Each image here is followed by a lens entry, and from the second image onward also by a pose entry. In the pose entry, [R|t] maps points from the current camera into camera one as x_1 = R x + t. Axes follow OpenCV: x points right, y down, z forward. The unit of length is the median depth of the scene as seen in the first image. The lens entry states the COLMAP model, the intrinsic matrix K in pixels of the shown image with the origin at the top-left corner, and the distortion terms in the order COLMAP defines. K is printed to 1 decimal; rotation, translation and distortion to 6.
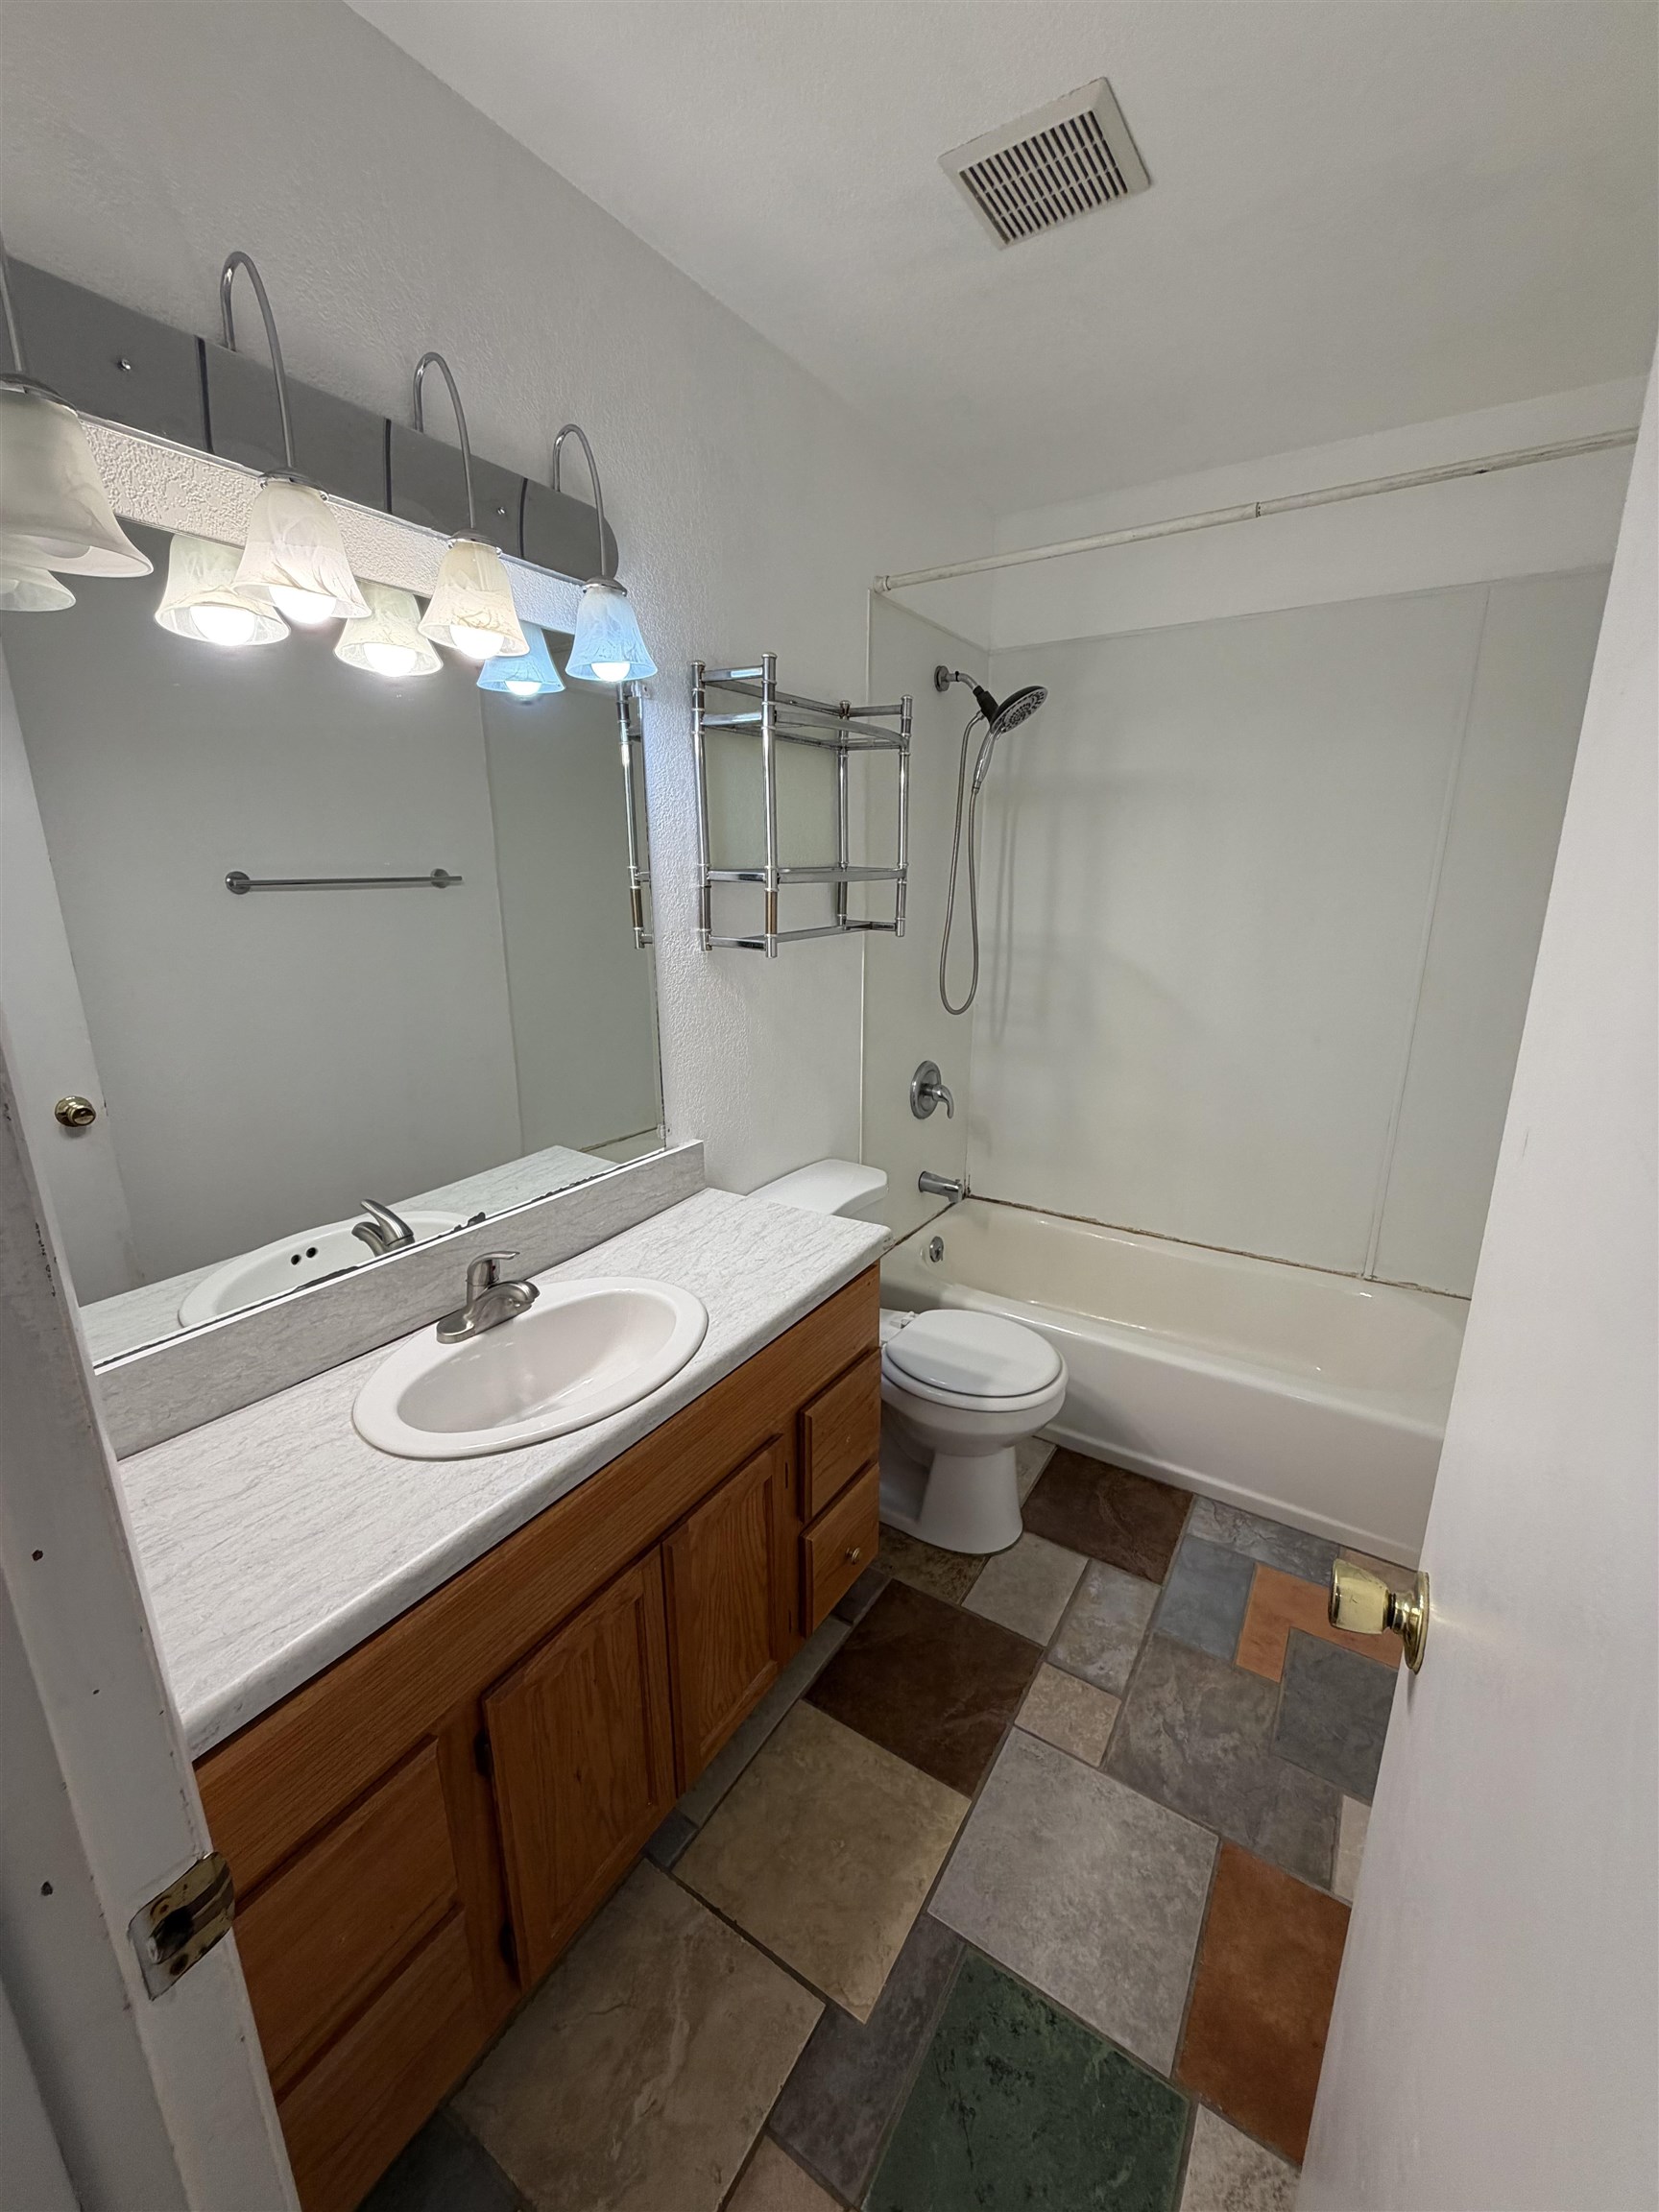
lens RADIAL K [[891.8, 0, 824.6], [0, 891.8, 1109.0], [0, 0, 1]] dist [-0.001762, -0.000143]
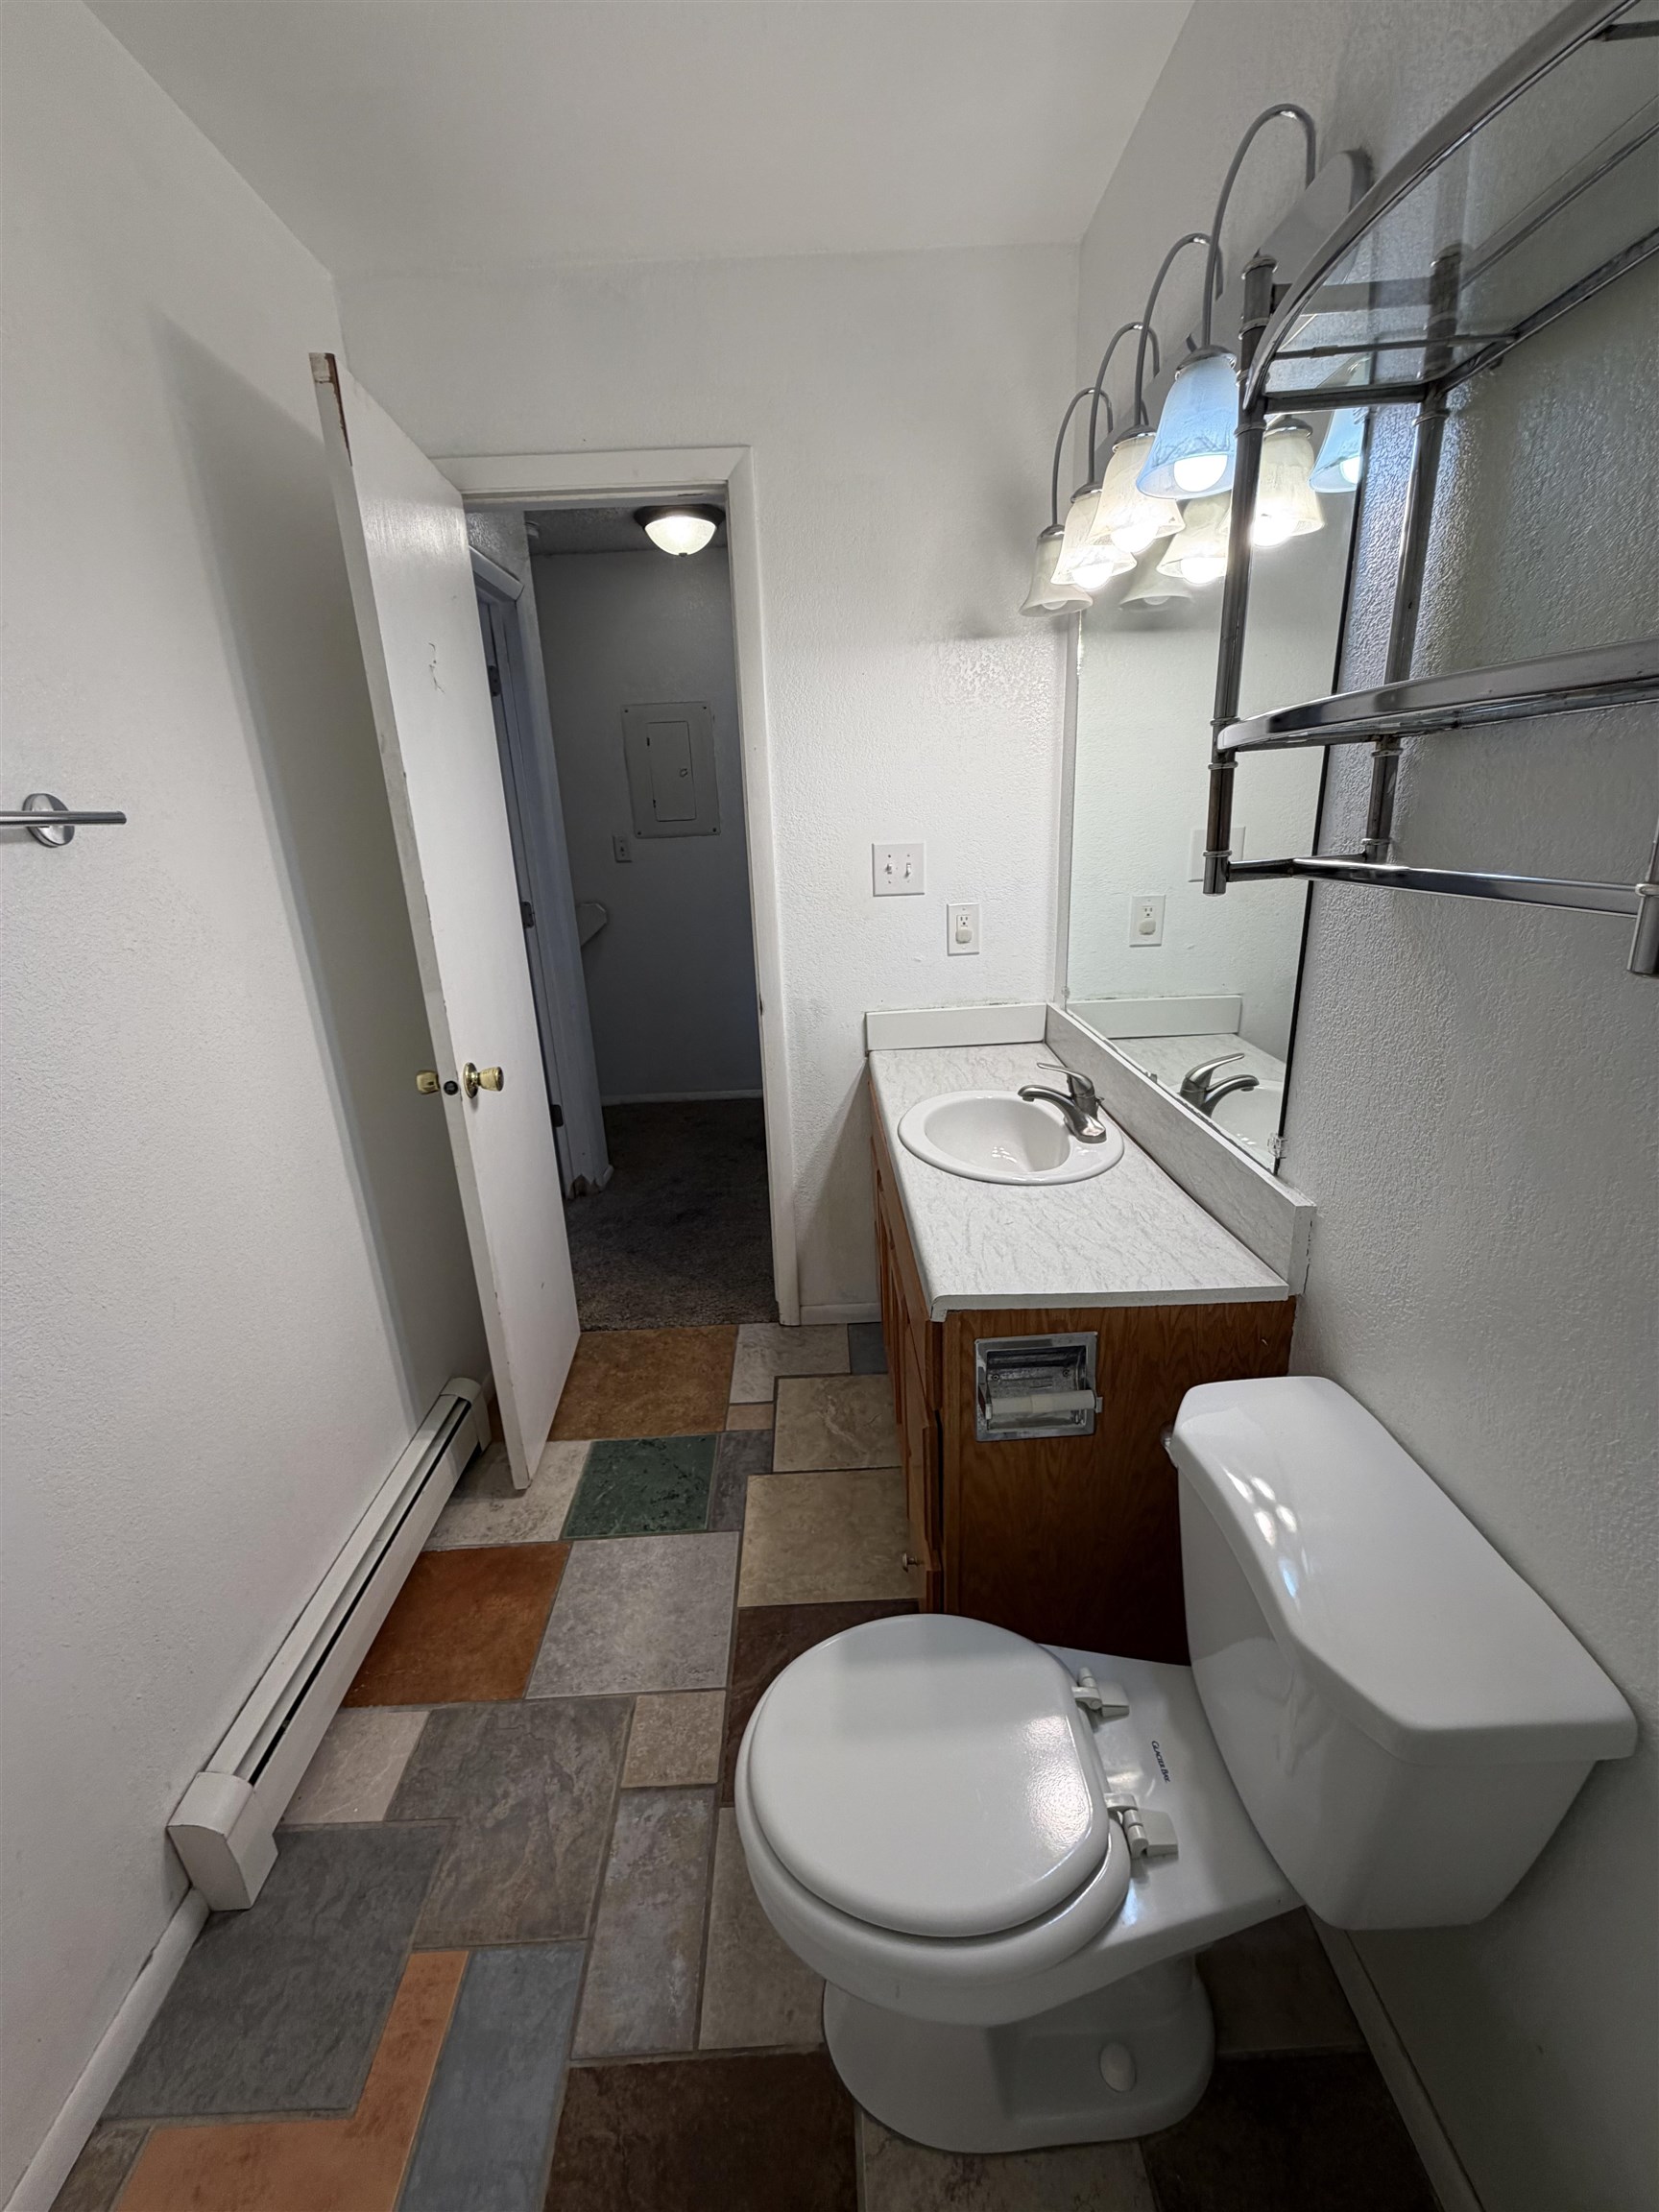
lens RADIAL K [[891.8, 0, 823.6], [0, 891.8, 1098.0], [0, 0, 1]] dist [-0.001762, -0.000143]
pose [[-0.828323, 0.213910, -0.517807, 0.525088], [-0.099668, 0.853235, 0.511914, -0.377596], [0.551314, 0.475639, -0.685434, 1.530850]]
